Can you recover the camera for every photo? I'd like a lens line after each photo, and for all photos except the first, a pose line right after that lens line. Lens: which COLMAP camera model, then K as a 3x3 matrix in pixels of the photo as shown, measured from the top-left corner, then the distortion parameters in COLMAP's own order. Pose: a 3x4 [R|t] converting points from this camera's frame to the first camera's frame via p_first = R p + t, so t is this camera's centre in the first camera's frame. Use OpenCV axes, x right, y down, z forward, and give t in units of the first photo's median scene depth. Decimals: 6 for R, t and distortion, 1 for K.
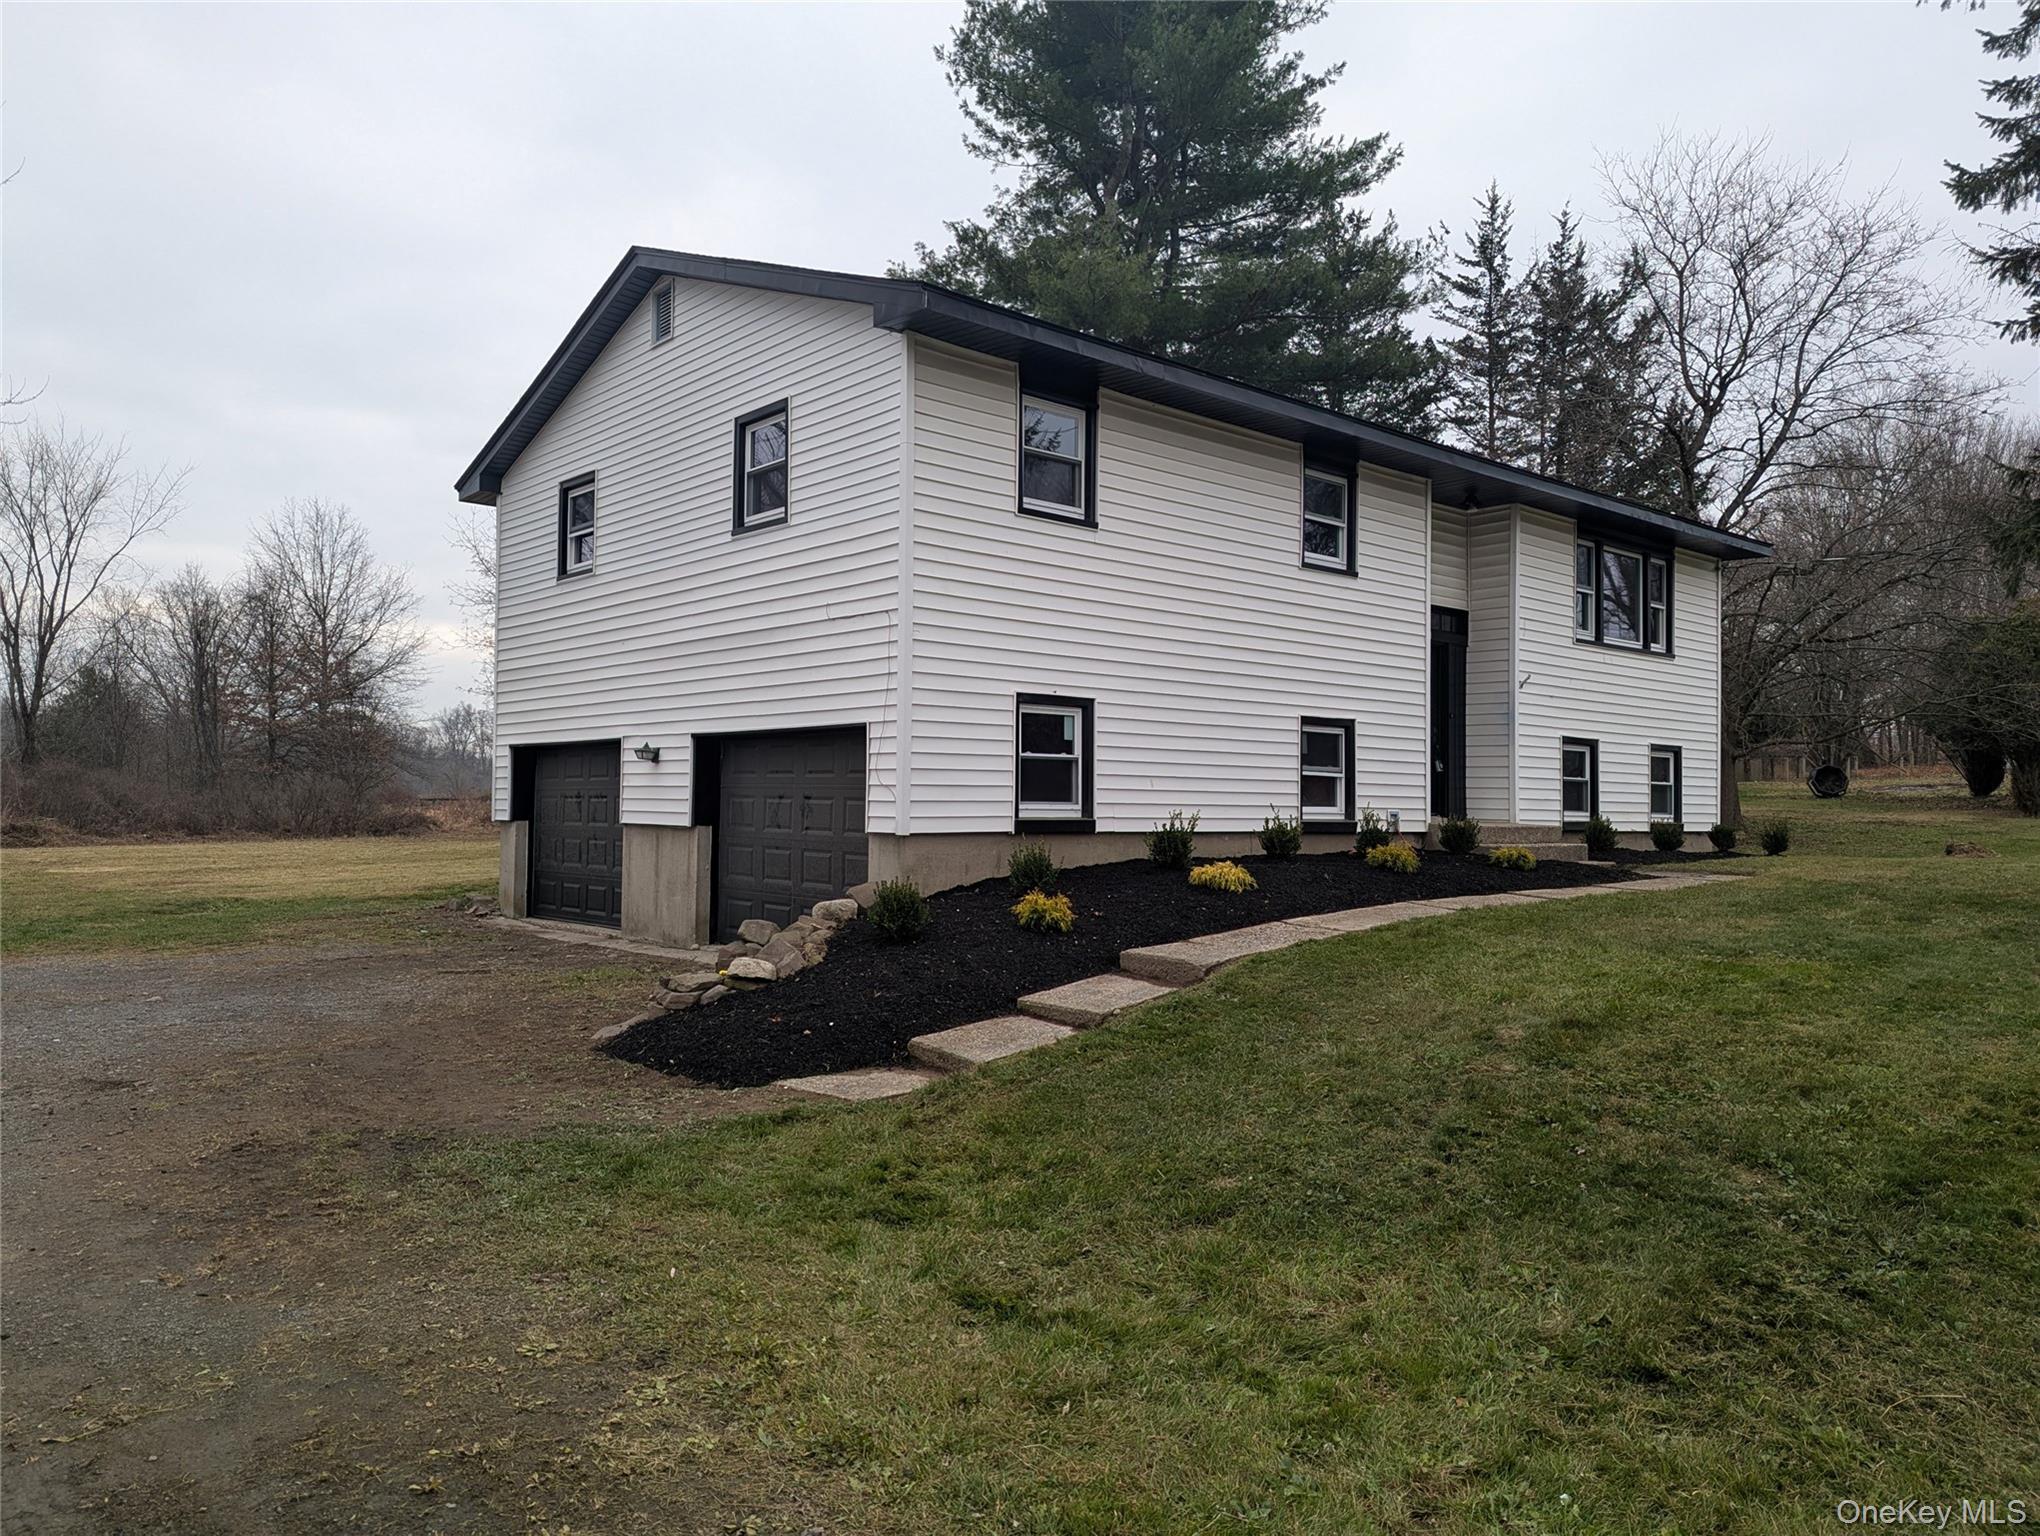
lens RADIAL K [[1420.7, 0, 1020.0], [0, 1420.7, 768.0], [0, 0, 1]] dist [0.031867, -0.001336]
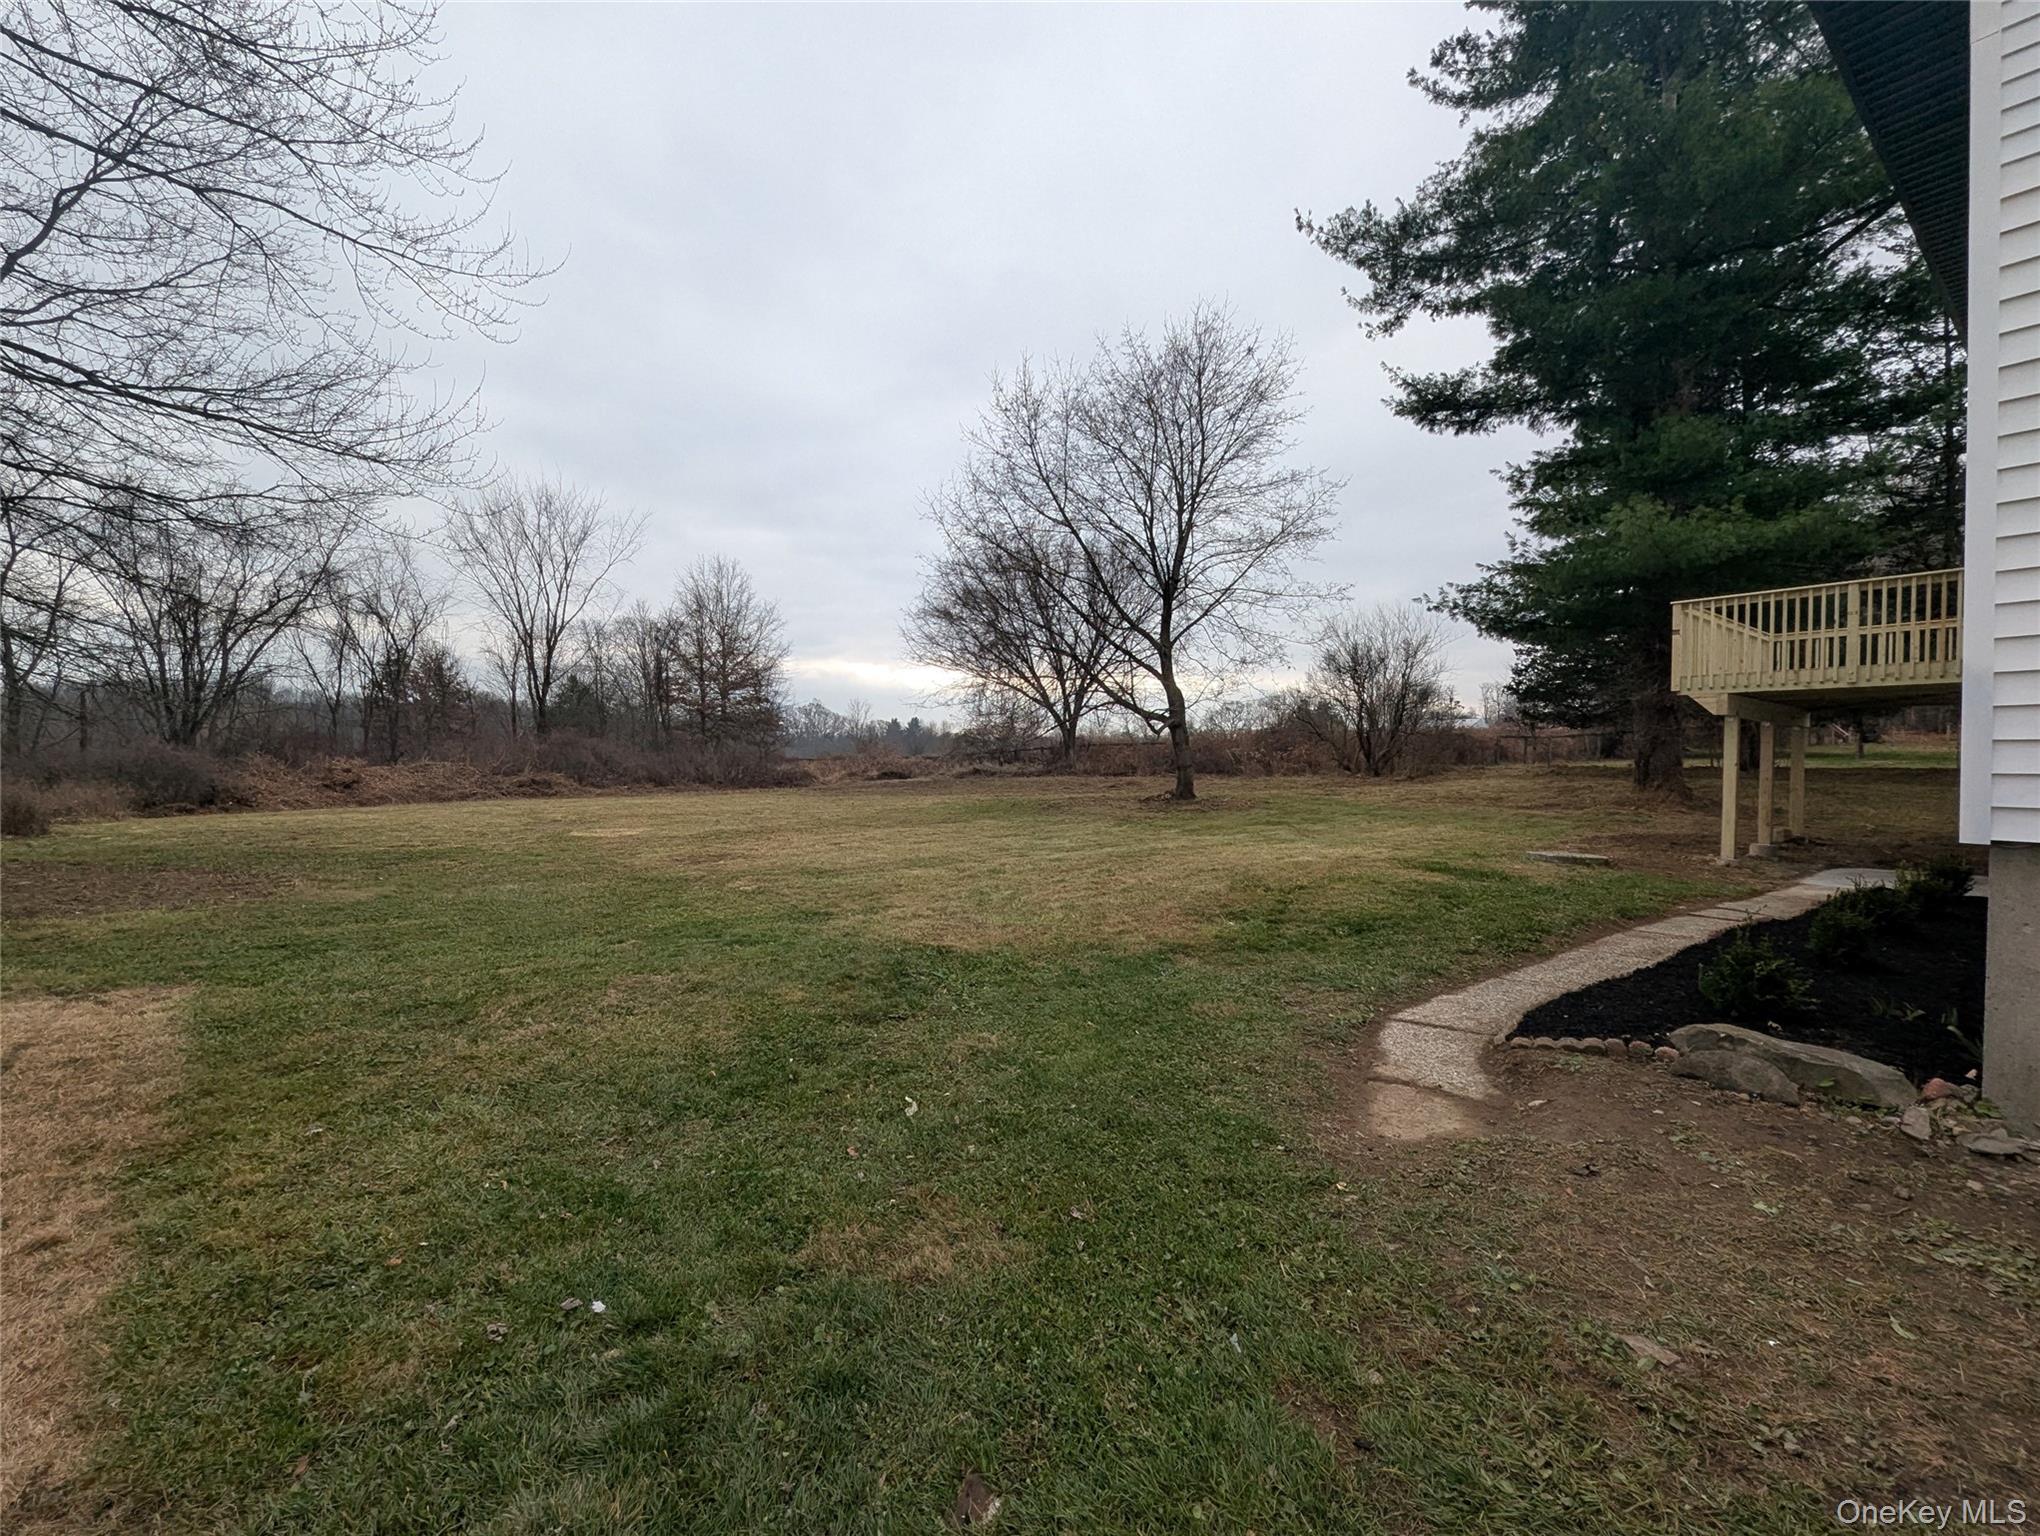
lens RADIAL K [[825.3, 0, 1020.0], [0, 825.3, 768.0], [0, 0, 1]] dist [0.000876, 0.000063]
pose [[0.997389, -0.001091, -0.072214, -0.177387], [0.003600, 0.999394, 0.034634, 0.004231], [0.072132, -0.034804, 0.996788, 0.249114]]
